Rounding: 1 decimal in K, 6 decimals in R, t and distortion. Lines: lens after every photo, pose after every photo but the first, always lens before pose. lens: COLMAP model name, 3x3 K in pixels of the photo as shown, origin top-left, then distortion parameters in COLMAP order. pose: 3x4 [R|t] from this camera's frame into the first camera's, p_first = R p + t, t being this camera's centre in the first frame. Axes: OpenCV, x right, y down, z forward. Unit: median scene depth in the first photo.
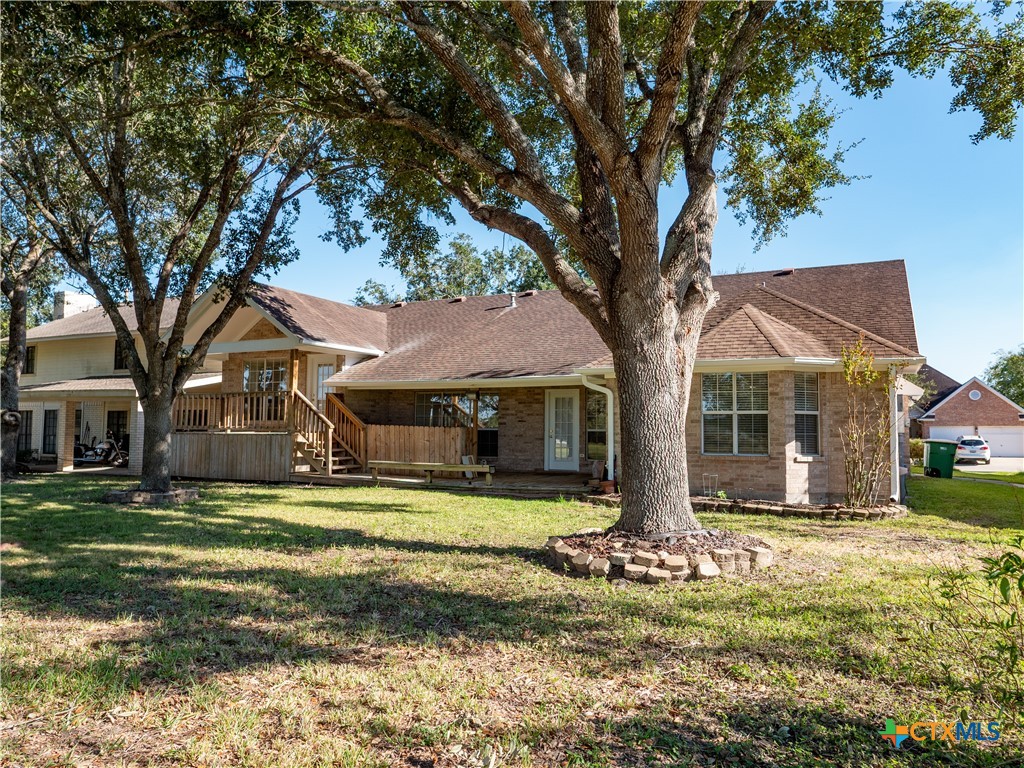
lens RADIAL K [[736.9, 0, 512.0], [0, 736.9, 382.9], [0, 0, 1]] dist [-0.019851, 0.002968]
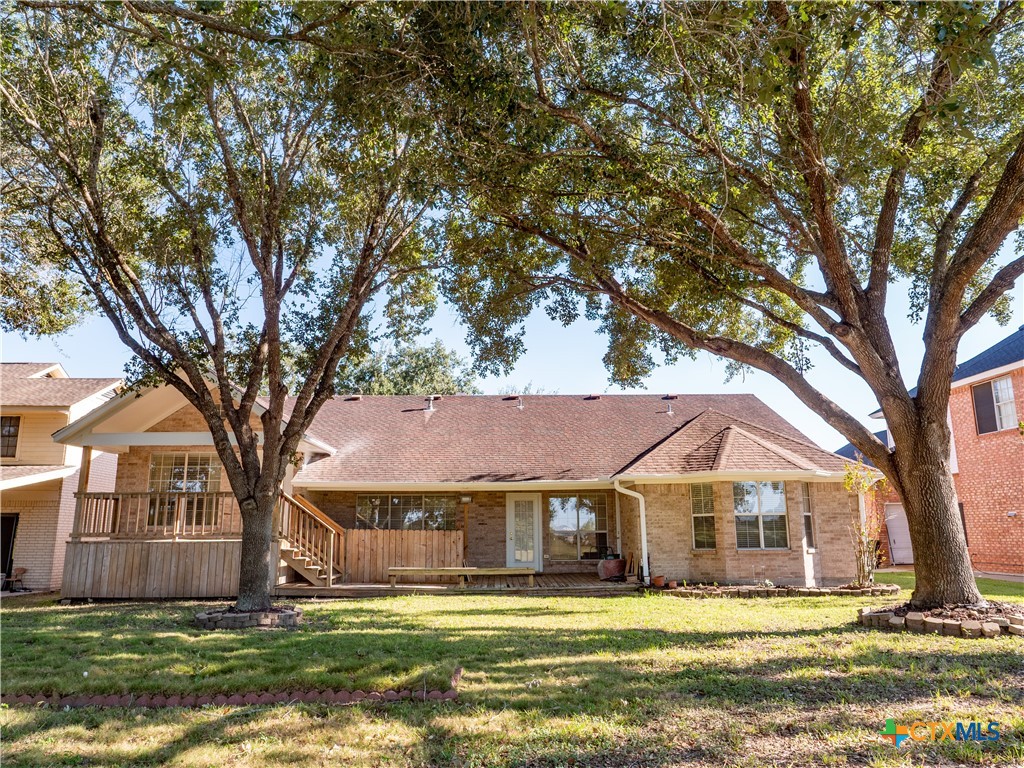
lens RADIAL K [[736.9, 0, 510.8], [0, 736.9, 382.3], [0, 0, 1]] dist [-0.019851, 0.002968]
pose [[0.880689, 0.080667, 0.466776, -0.585183], [-0.015015, 0.989652, -0.142701, 0.003406], [-0.473457, 0.118666, 0.872787, 0.089229]]
